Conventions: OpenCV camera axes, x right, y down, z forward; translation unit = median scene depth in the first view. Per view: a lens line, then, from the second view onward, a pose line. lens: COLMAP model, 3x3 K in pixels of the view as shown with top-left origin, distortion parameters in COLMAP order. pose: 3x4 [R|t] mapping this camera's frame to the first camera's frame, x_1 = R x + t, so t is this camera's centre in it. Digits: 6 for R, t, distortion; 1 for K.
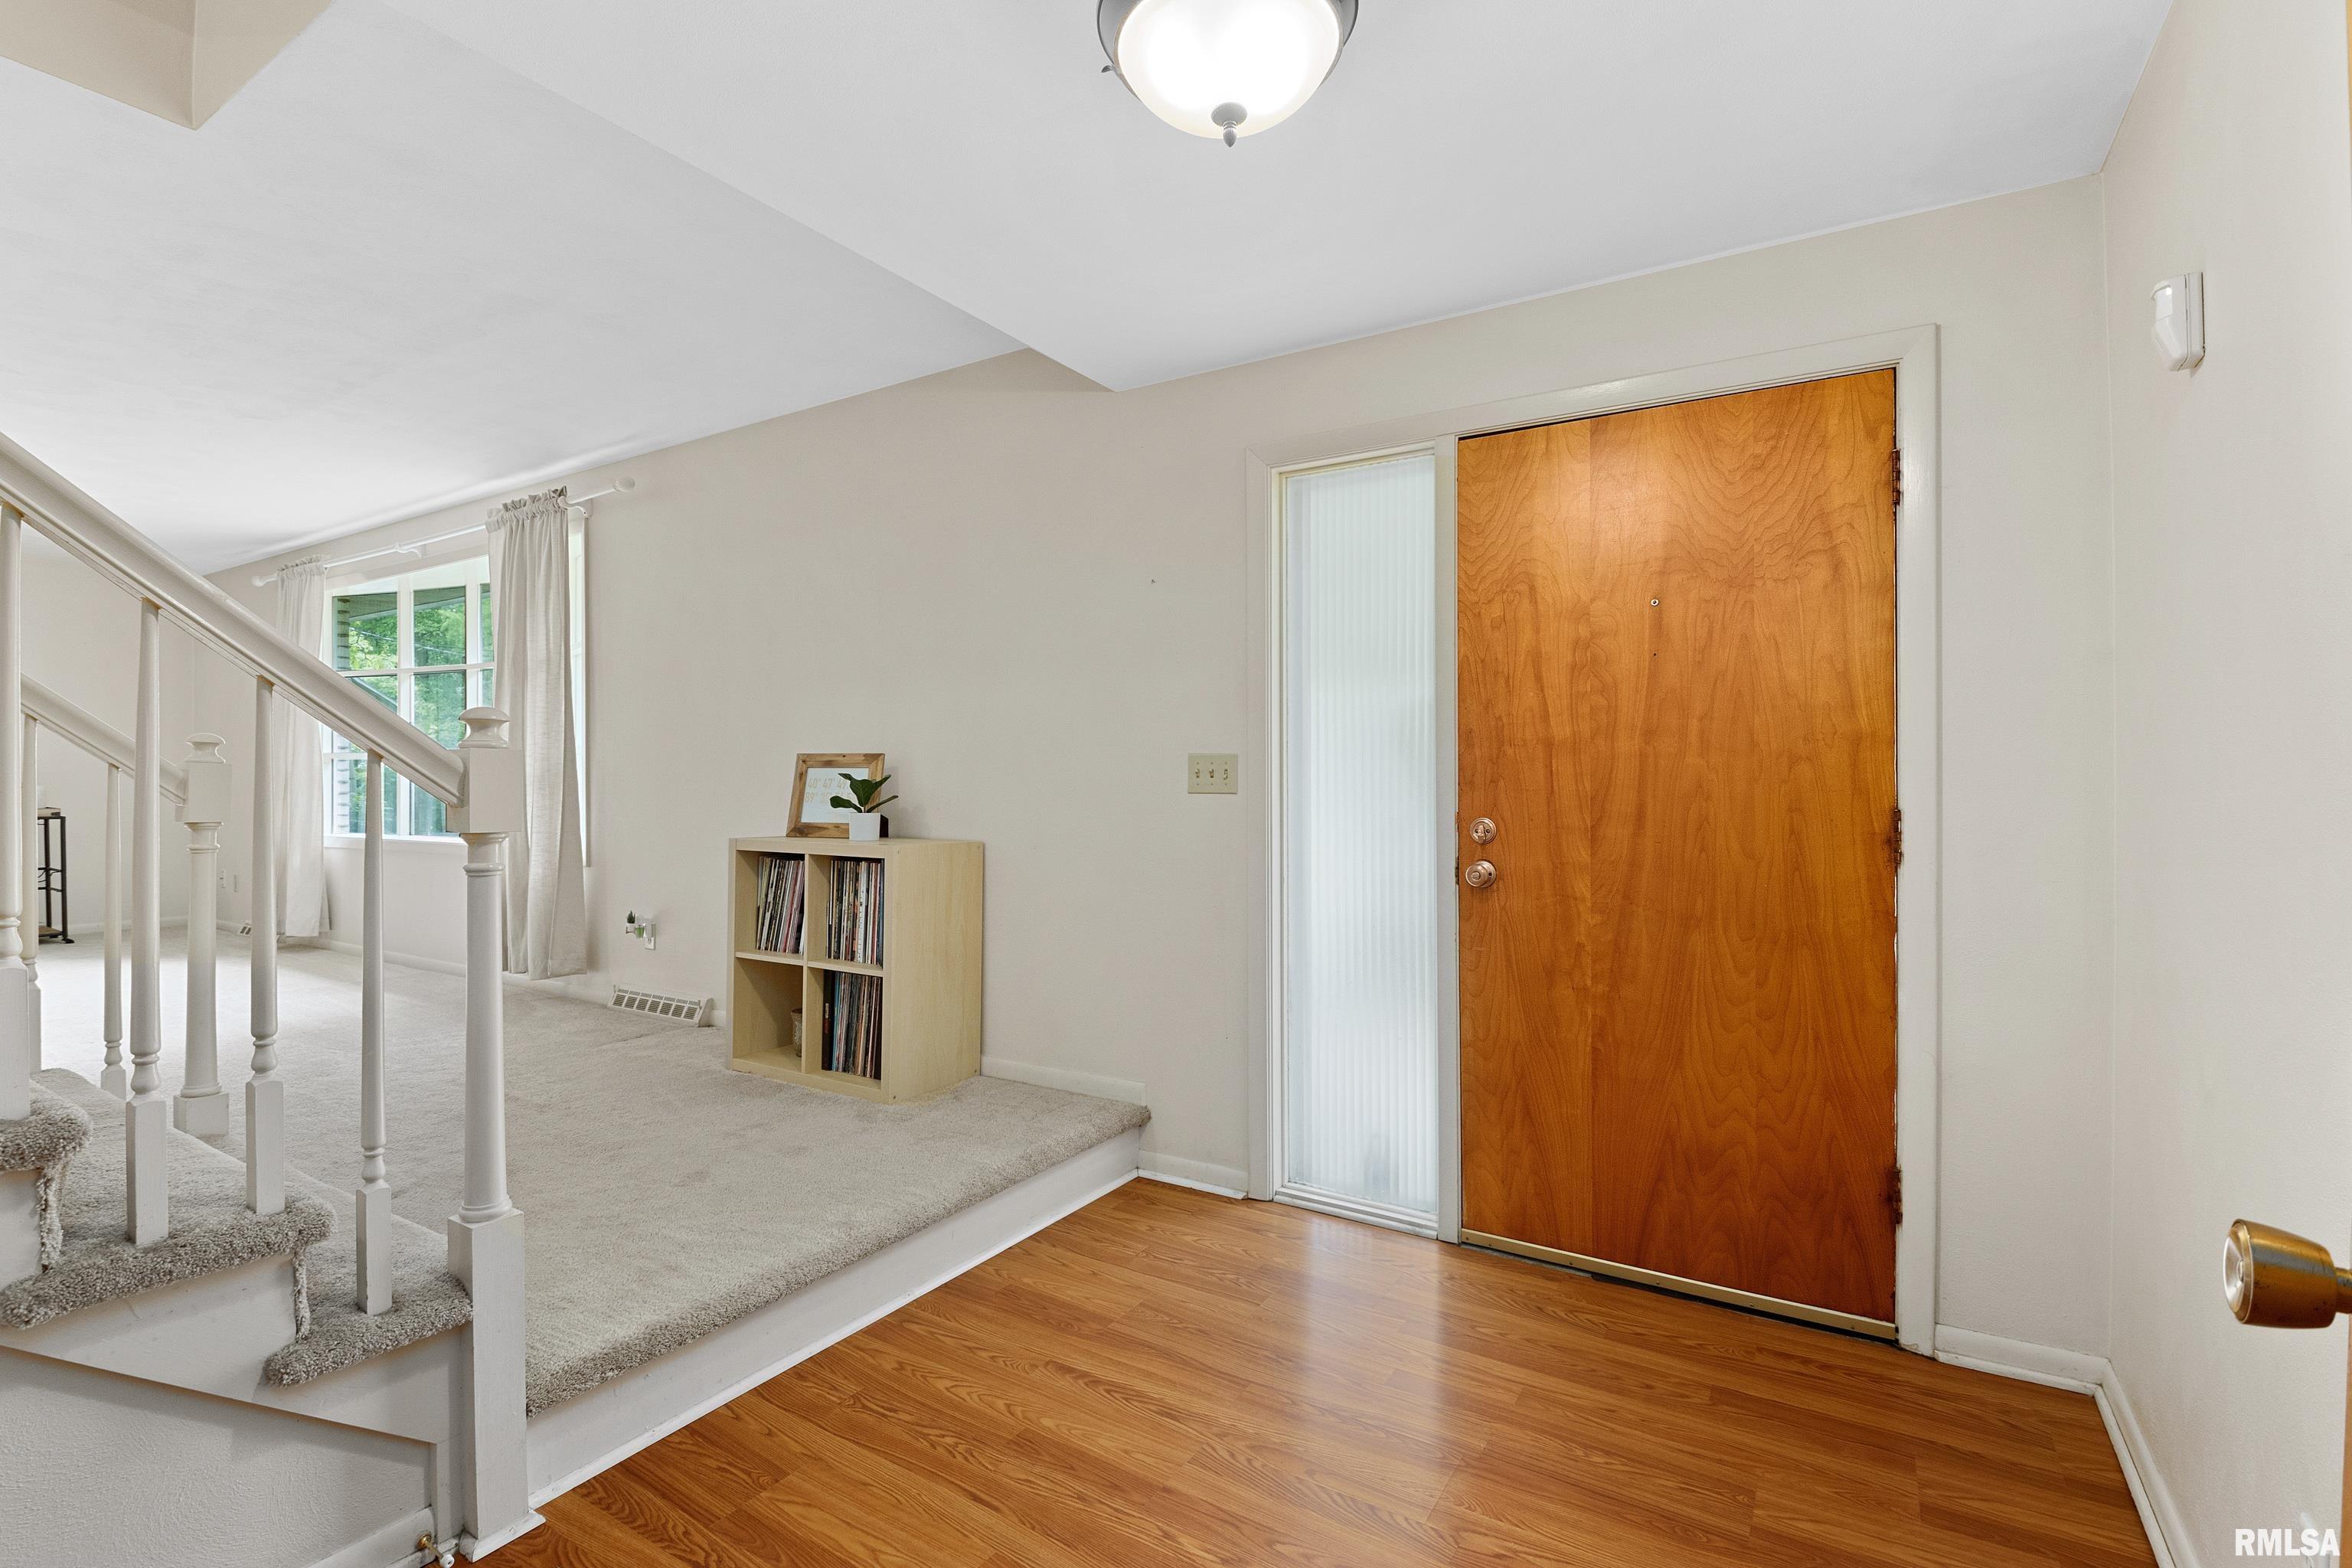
lens RADIAL K [[1084.0, 0, 1176.0], [0, 1084.0, 784.0], [0, 0, 1]] dist [-0.002221, -0.000300]
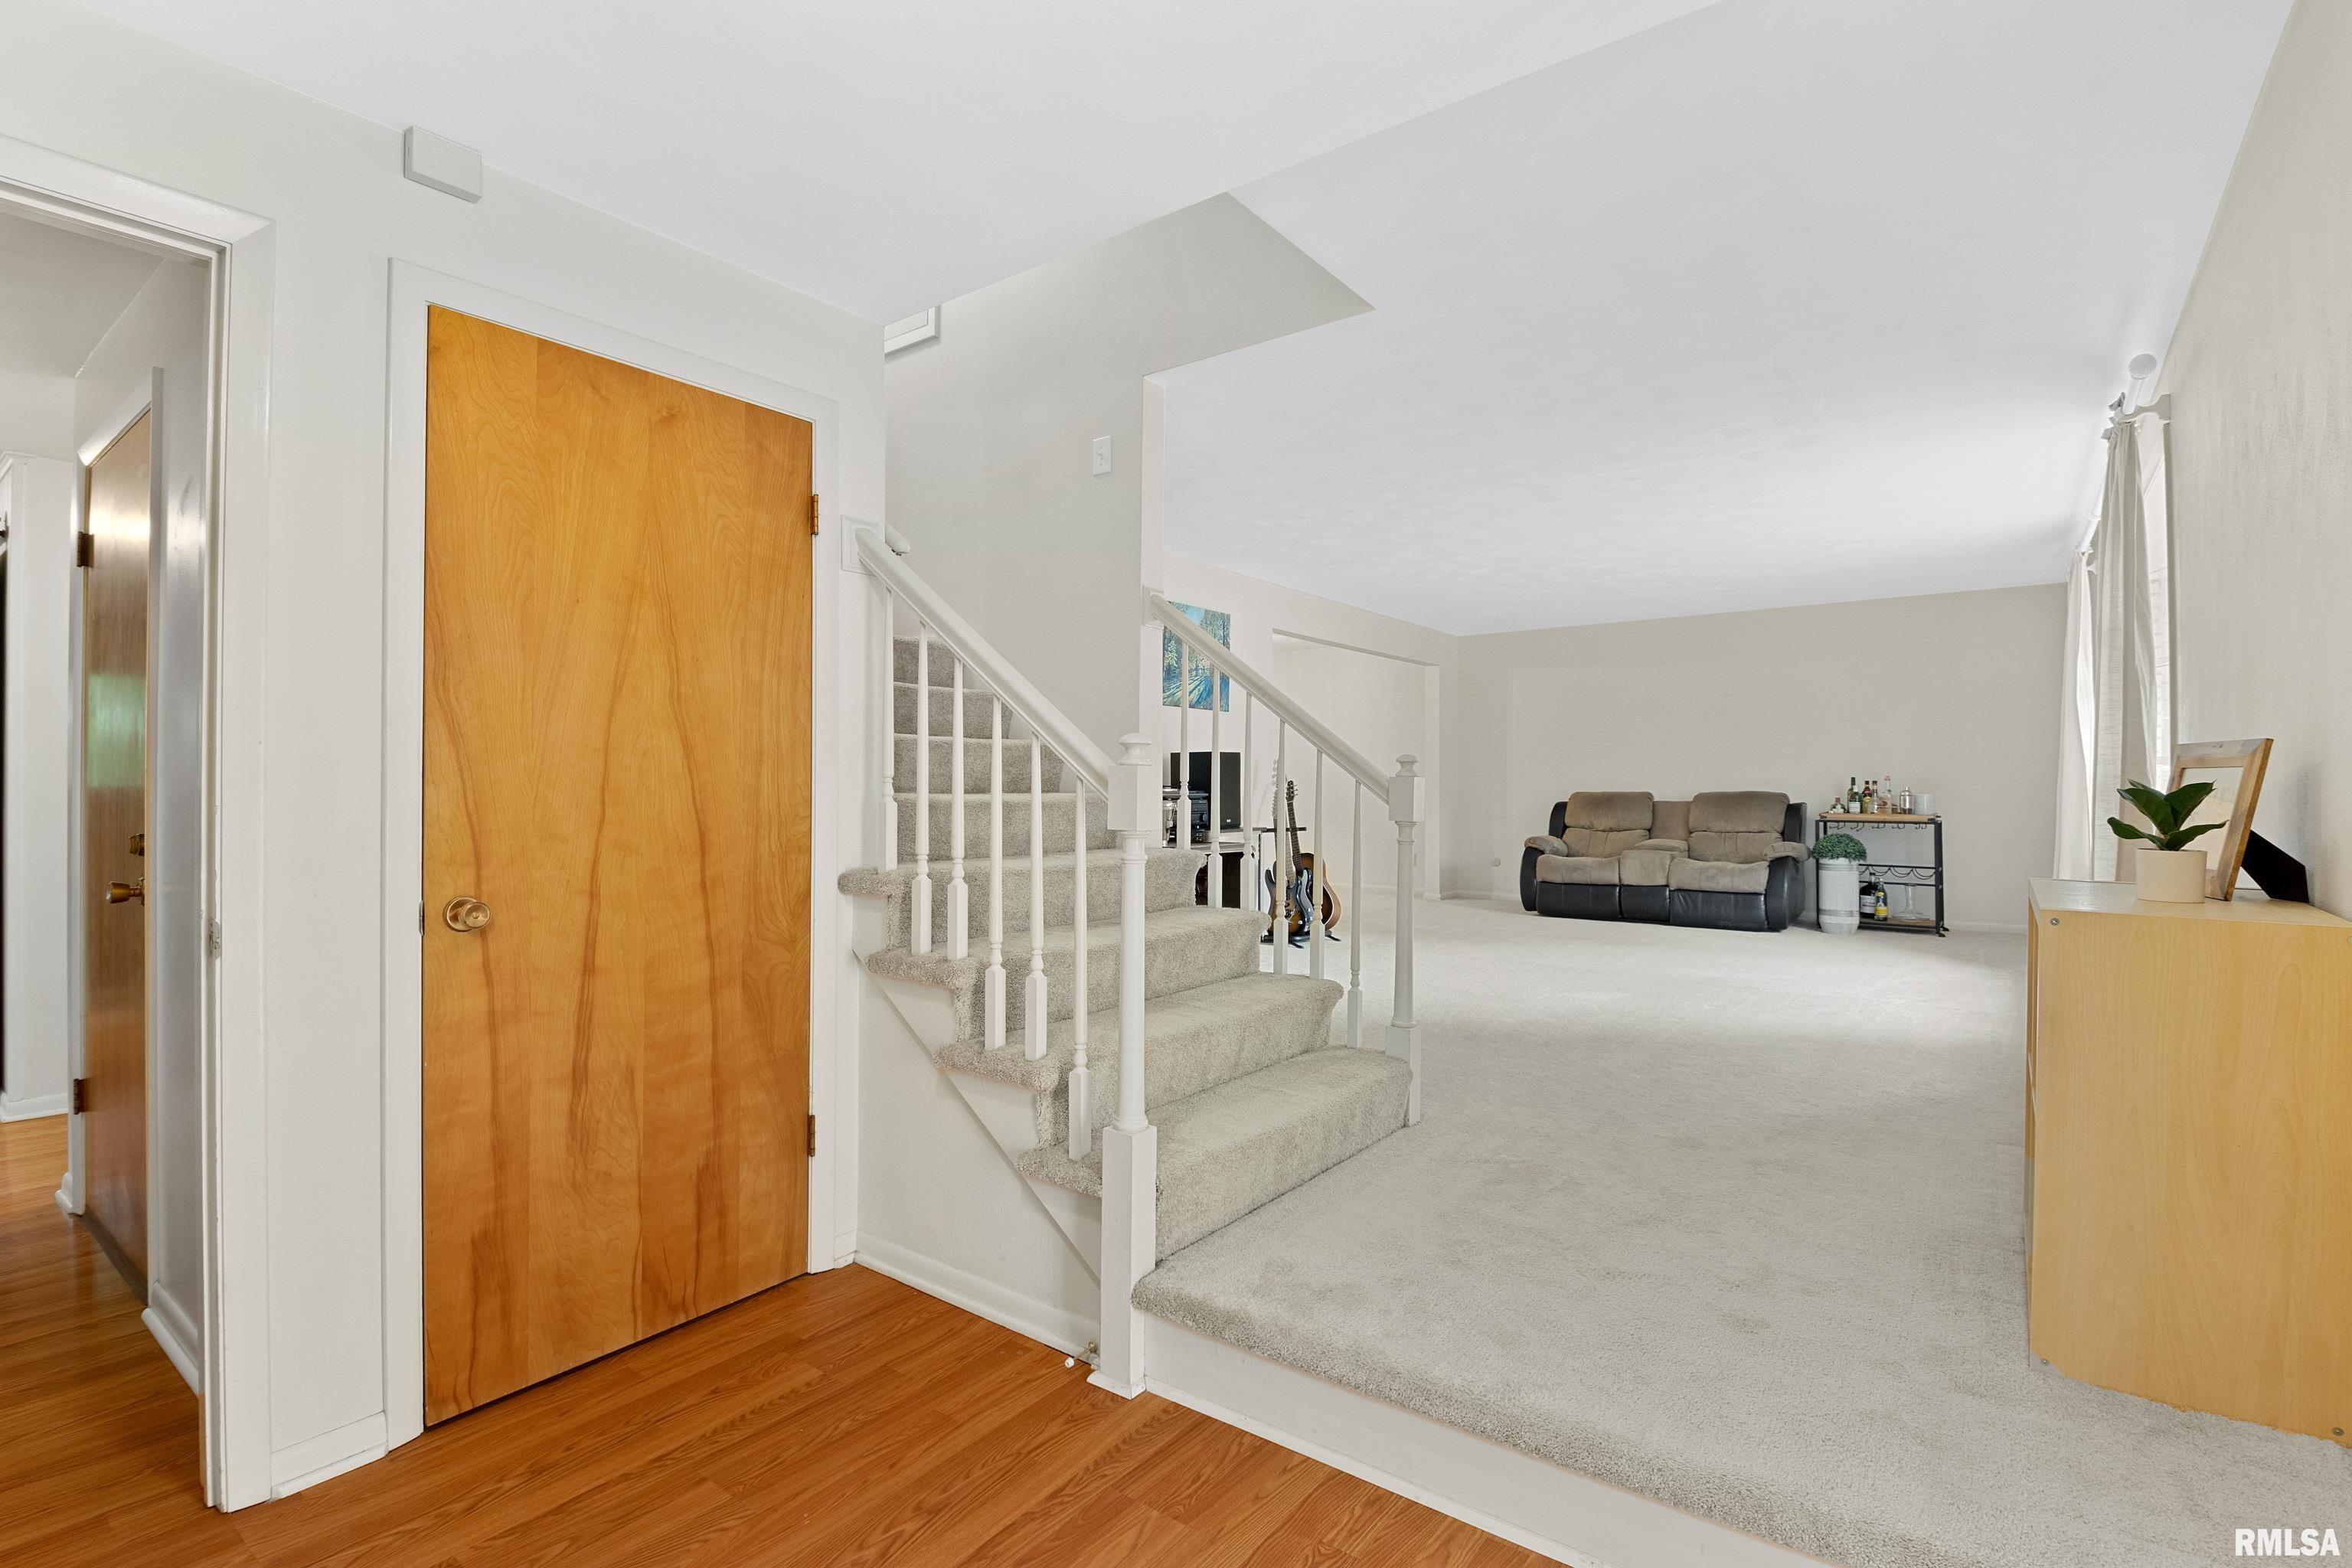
lens RADIAL K [[1087.0, 0, 1163.3], [0, 1087.0, 779.8], [0, 0, 1]] dist [0.014893, -0.022795]
pose [[-0.087773, -0.009267, -0.996097, 0.313374], [-0.005992, 0.999944, -0.008774, 0.000275], [0.996123, 0.005199, -0.087823, 0.563023]]
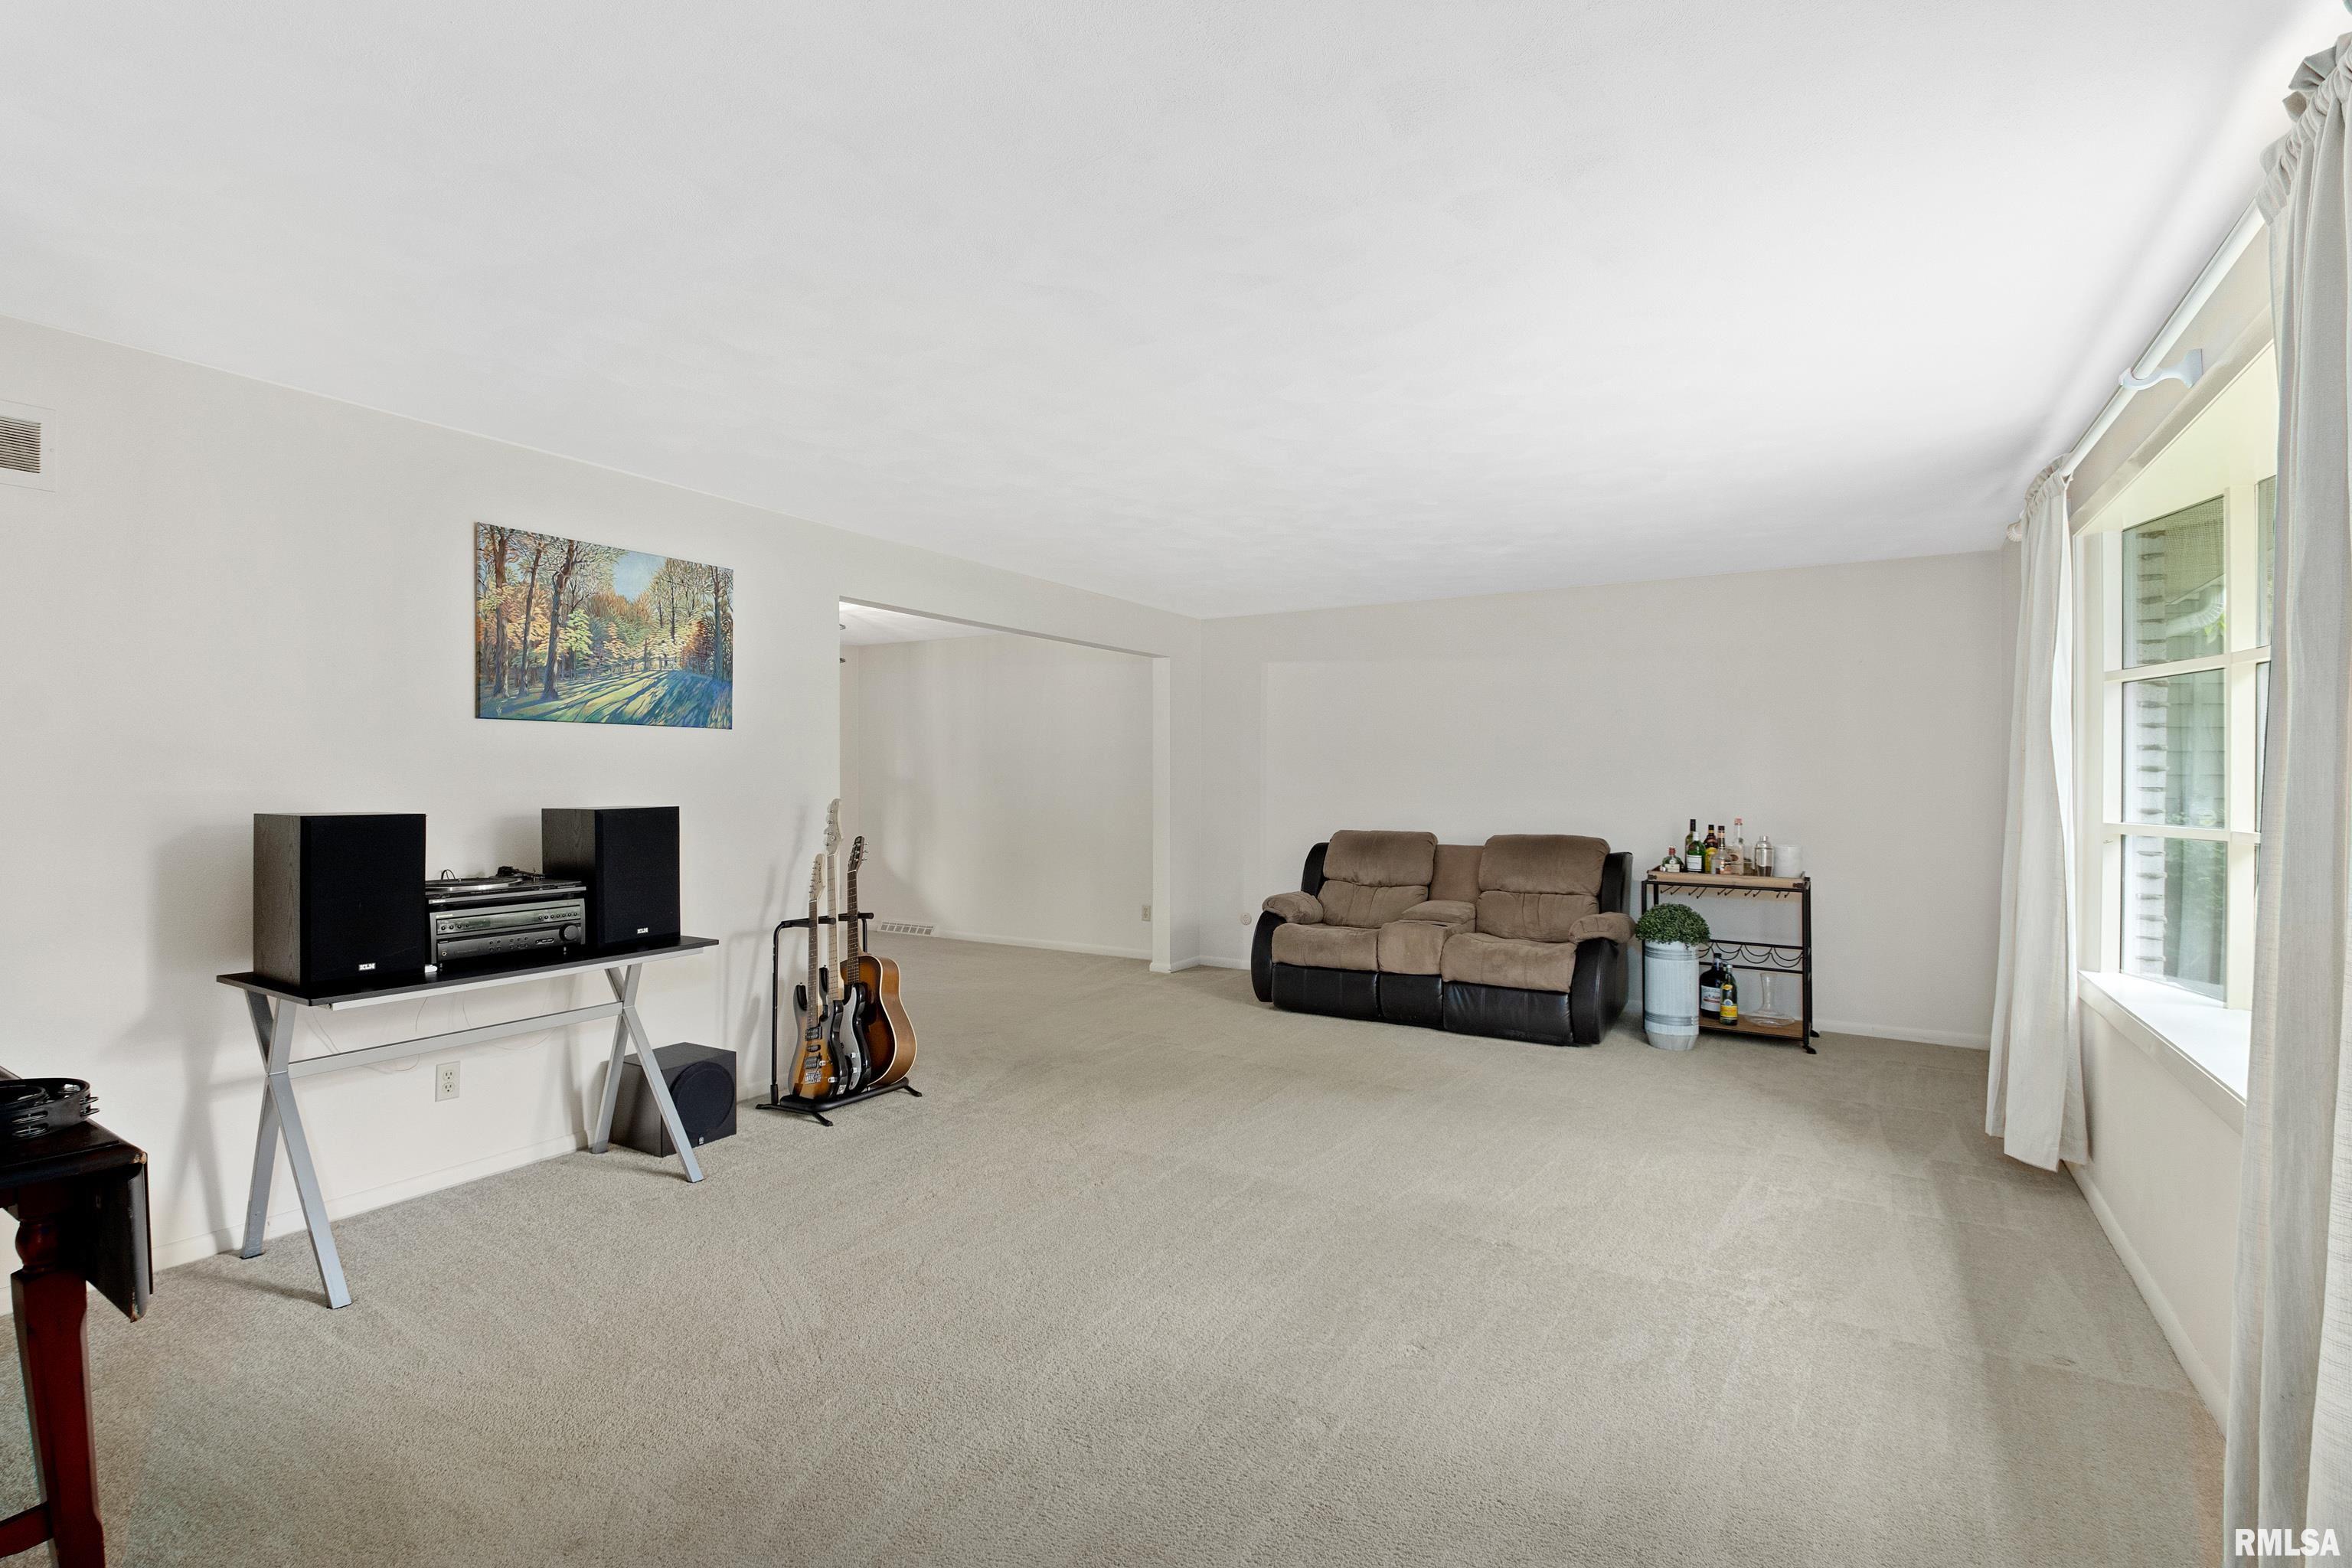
lens RADIAL K [[1088.9, 0, 1176.0], [0, 1088.9, 784.0], [0, 0, 1]] dist [0.050023, -0.049882]
pose [[0.026962, 0.006985, -0.999612, -0.456462], [-0.004954, 0.999964, 0.006854, -0.094090], [0.999624, 0.004767, 0.026996, 0.979851]]
